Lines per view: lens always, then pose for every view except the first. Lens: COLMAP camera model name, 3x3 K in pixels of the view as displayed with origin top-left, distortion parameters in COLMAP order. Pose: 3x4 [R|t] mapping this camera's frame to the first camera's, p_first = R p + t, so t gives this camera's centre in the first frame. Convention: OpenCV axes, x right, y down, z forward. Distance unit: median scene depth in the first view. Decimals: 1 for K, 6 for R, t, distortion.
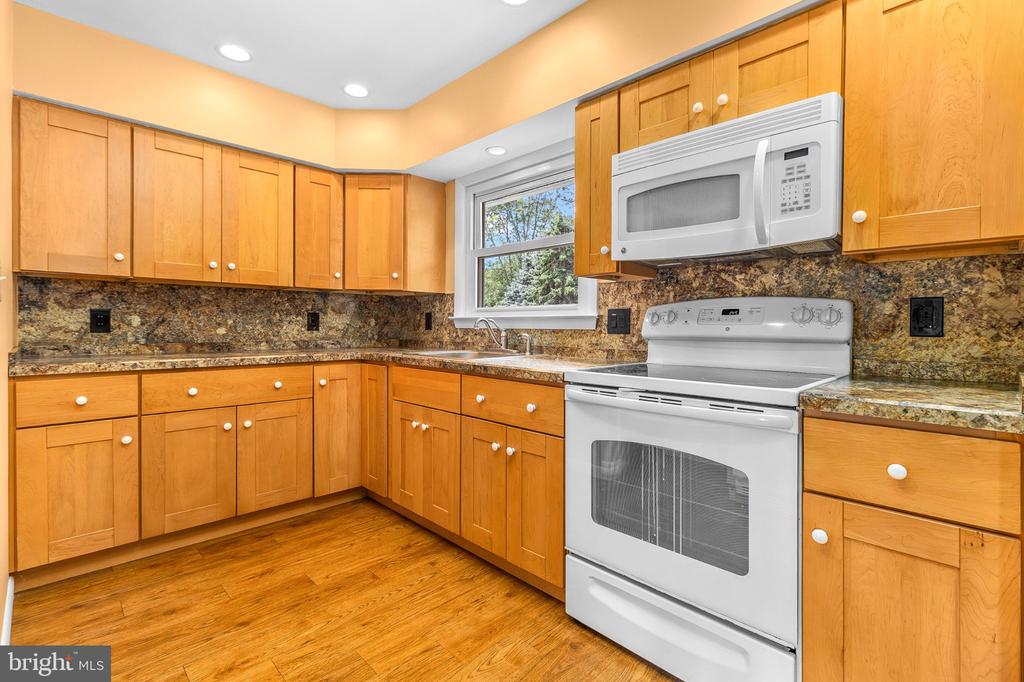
lens RADIAL K [[470.2, 0, 519.0], [0, 470.2, 328.6], [0, 0, 1]] dist [0.002745, 0.000451]
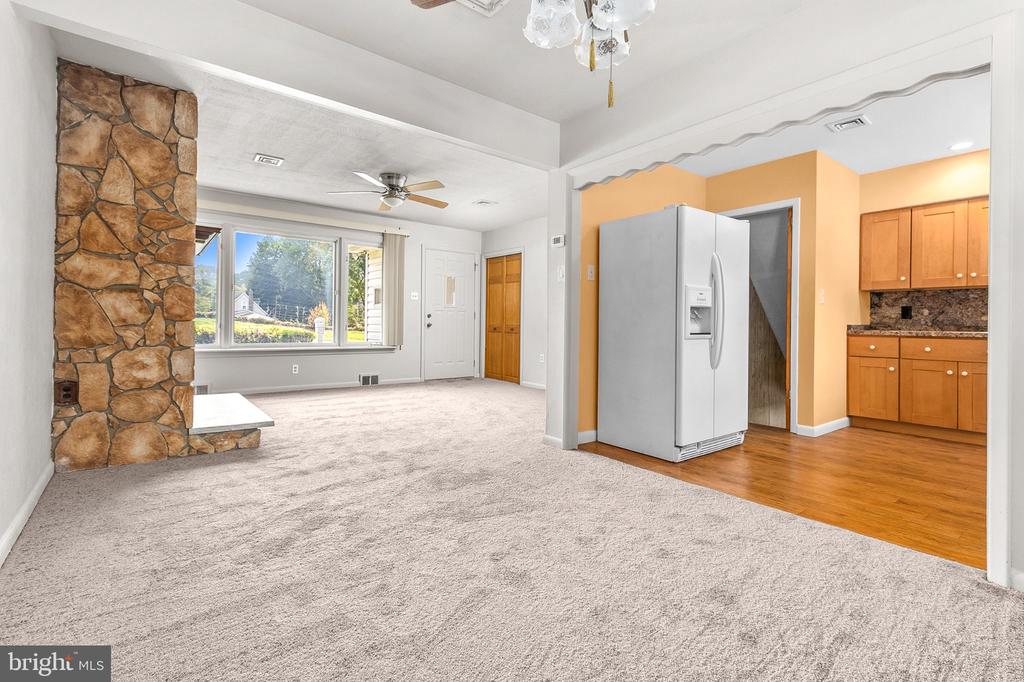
lens RADIAL K [[476.4, 0, 509.7], [0, 476.4, 323.2], [0, 0, 1]] dist [0.003210, 0.000452]
pose [[-0.126763, -0.008058, -0.991900, 1.392021], [-0.020045, 0.999784, -0.005560, 0.079332], [0.991731, 0.019177, -0.126897, -0.374336]]
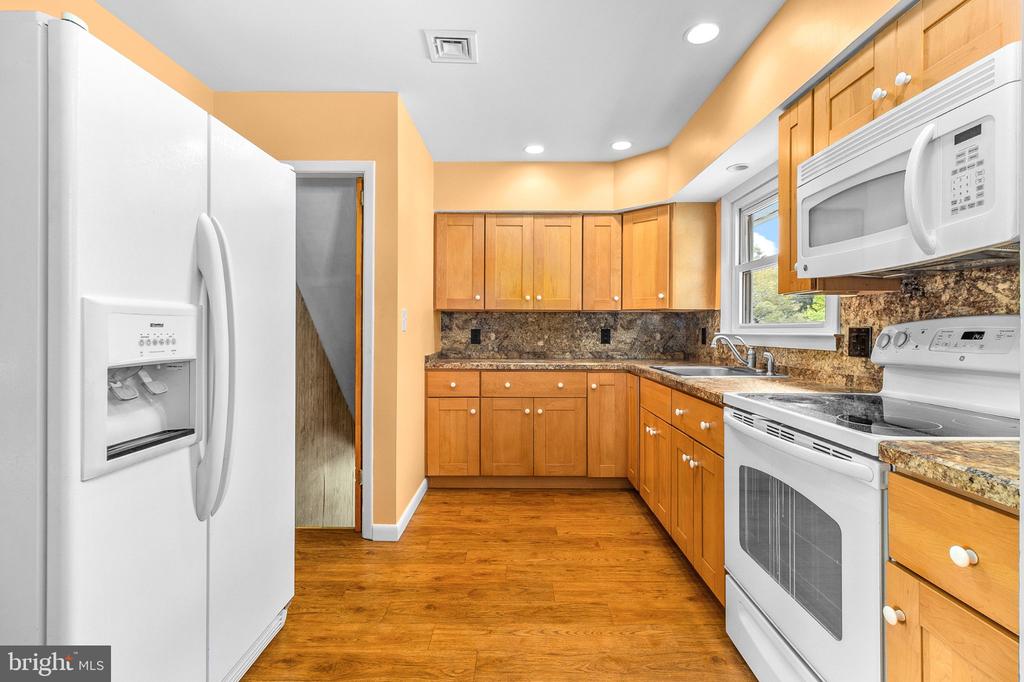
lens RADIAL K [[470.2, 0, 519.0], [0, 470.2, 328.6], [0, 0, 1]] dist [0.002745, 0.000451]
pose [[0.705260, -0.005221, -0.708930, 0.417380], [-0.004708, 0.999916, -0.012048, -0.029798], [0.708933, 0.011835, 0.705176, -0.034823]]
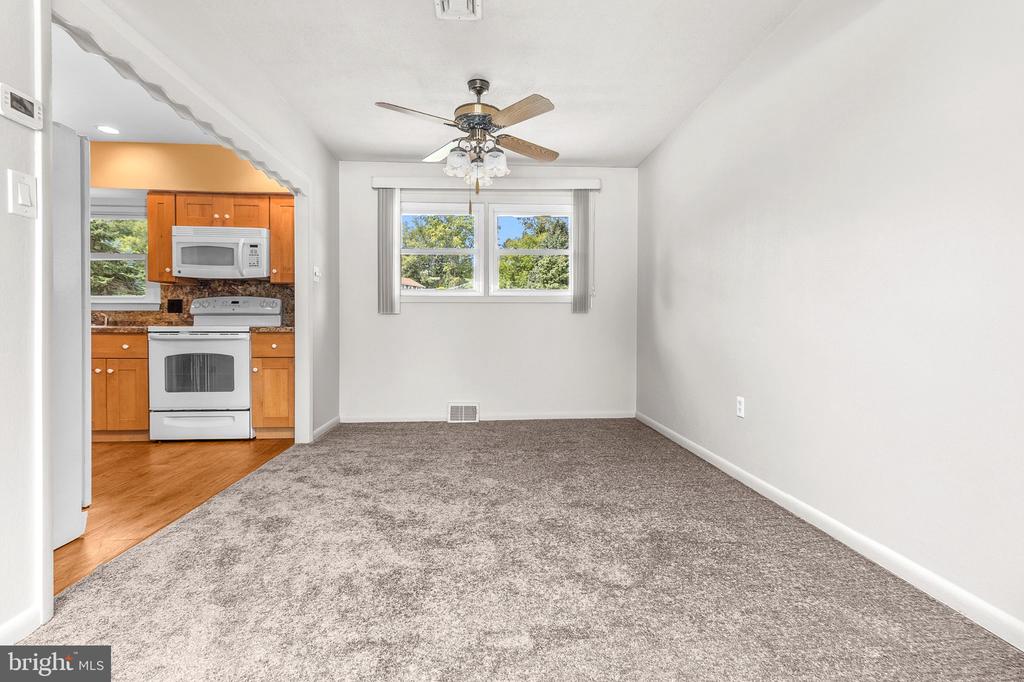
lens RADIAL K [[470.2, 0, 519.0], [0, 470.2, 328.6], [0, 0, 1]] dist [0.002745, 0.000451]
pose [[0.644941, -0.010446, 0.764161, -0.372329], [0.008299, 0.999943, 0.006665, 0.079527], [-0.764187, 0.002043, 0.644992, -1.378918]]
